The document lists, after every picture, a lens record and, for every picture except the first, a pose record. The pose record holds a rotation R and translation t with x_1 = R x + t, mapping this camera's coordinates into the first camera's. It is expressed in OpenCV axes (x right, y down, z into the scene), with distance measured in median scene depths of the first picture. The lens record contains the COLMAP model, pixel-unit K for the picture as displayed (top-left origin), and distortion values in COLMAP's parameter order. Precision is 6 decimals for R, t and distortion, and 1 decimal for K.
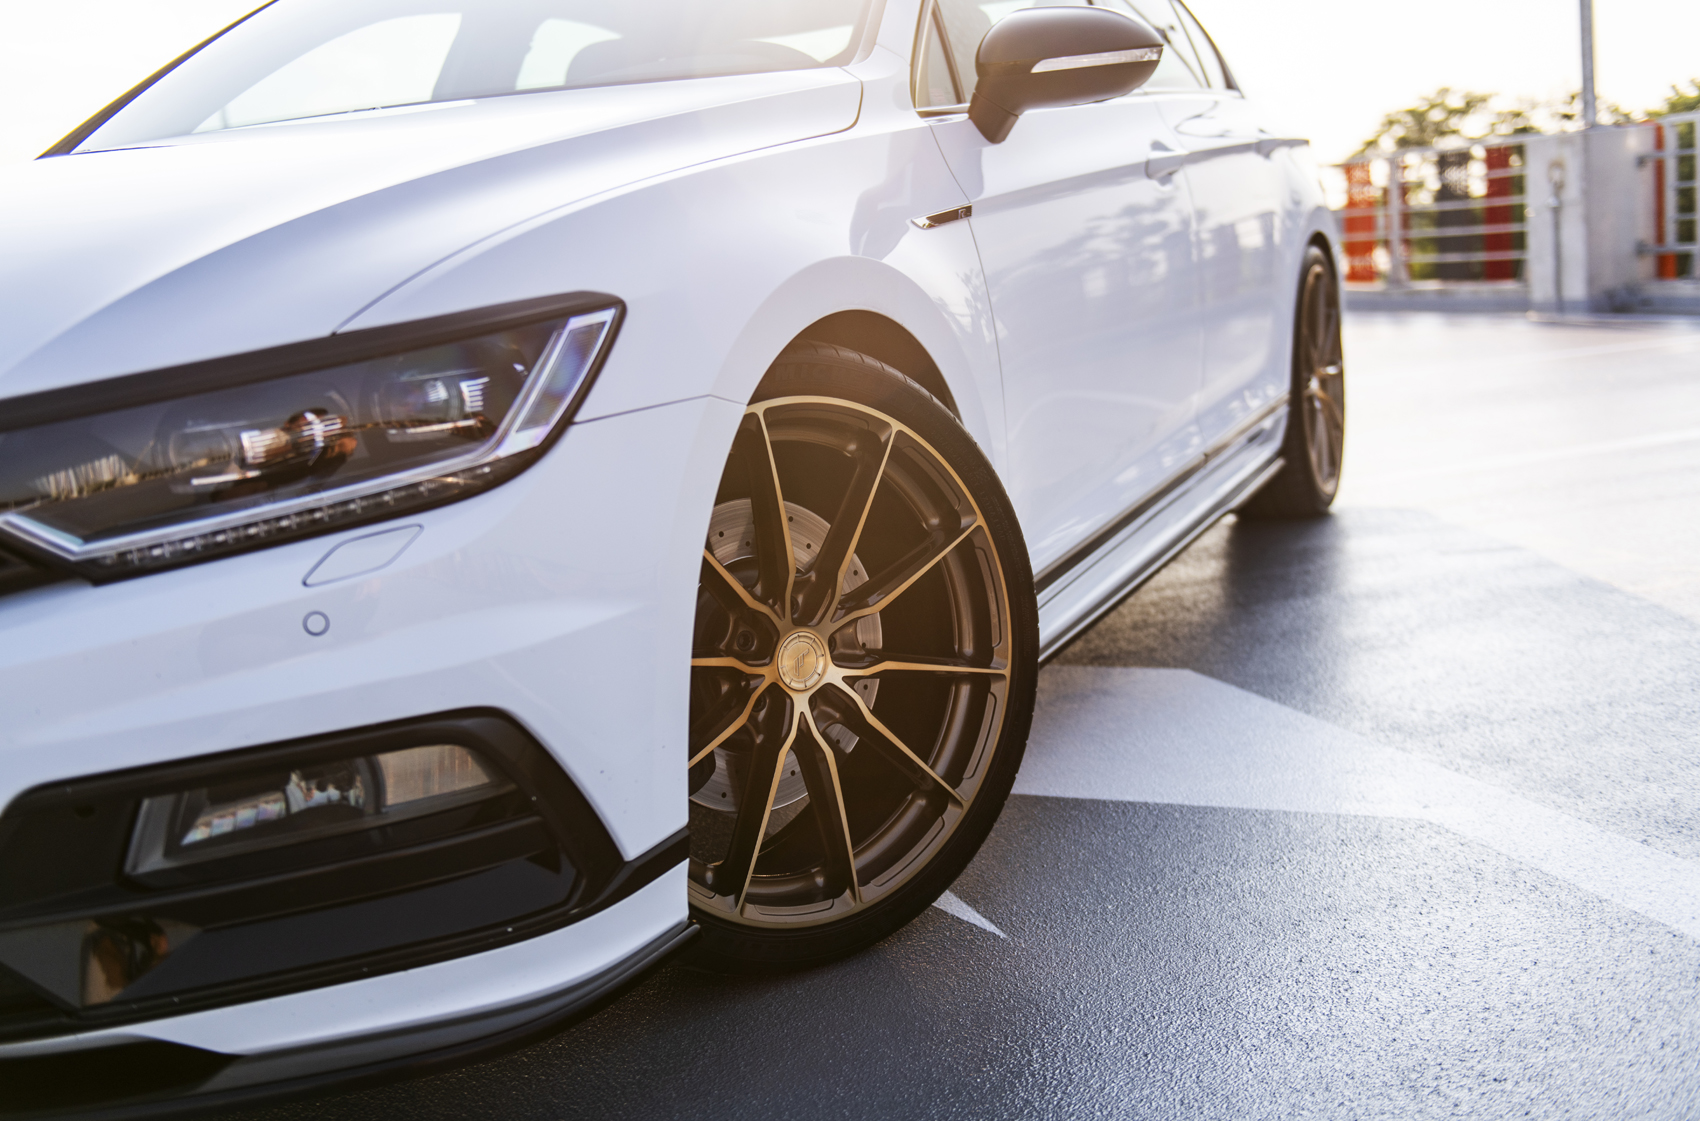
lens RADIAL K [[1839.7, 0, 849.4], [0, 1839.7, 562.5], [0, 0, 1]] dist [0.024959, 0.000000]
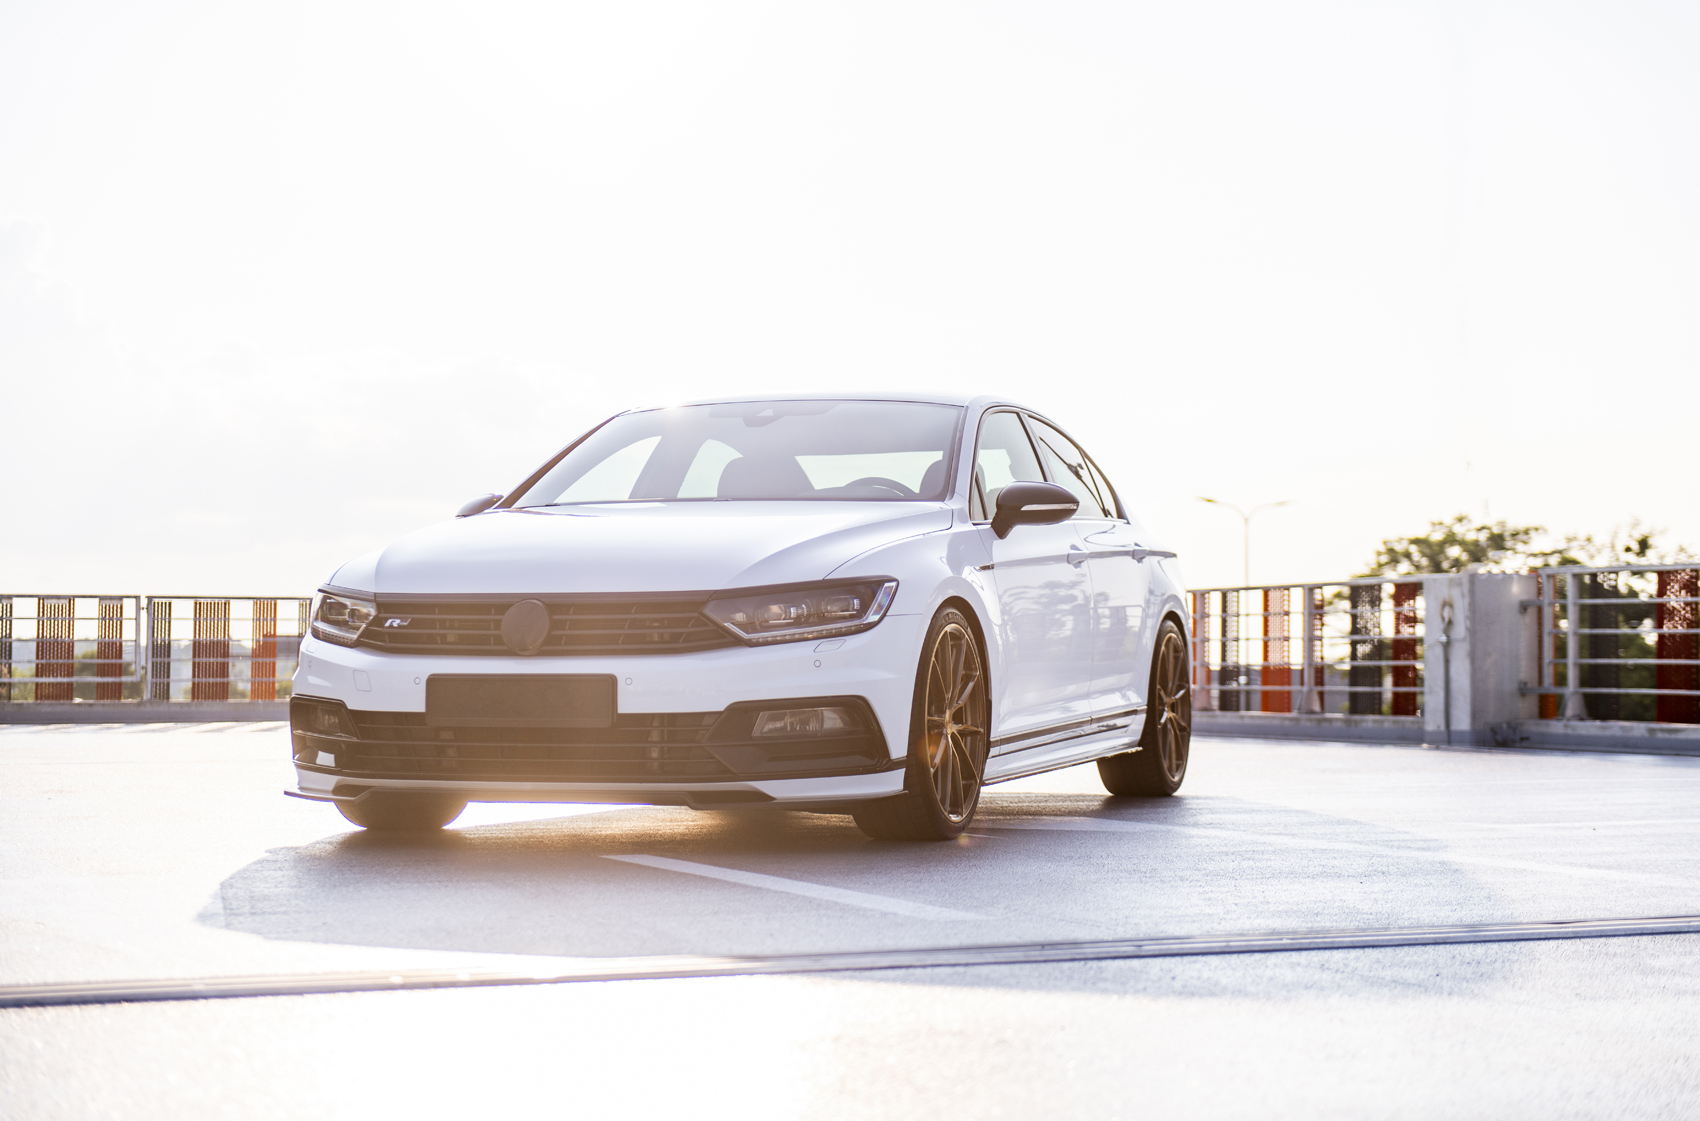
lens RADIAL K [[2925.0, 0, 848.7], [0, 2925.0, 558.7], [0, 0, 1]] dist [0.223064, 0.000000]
pose [[0.992357, 0.087995, 0.086511, -0.255049], [-0.067937, 0.974847, -0.212270, 0.348389], [-0.103014, 0.204770, 0.973374, -1.507890]]
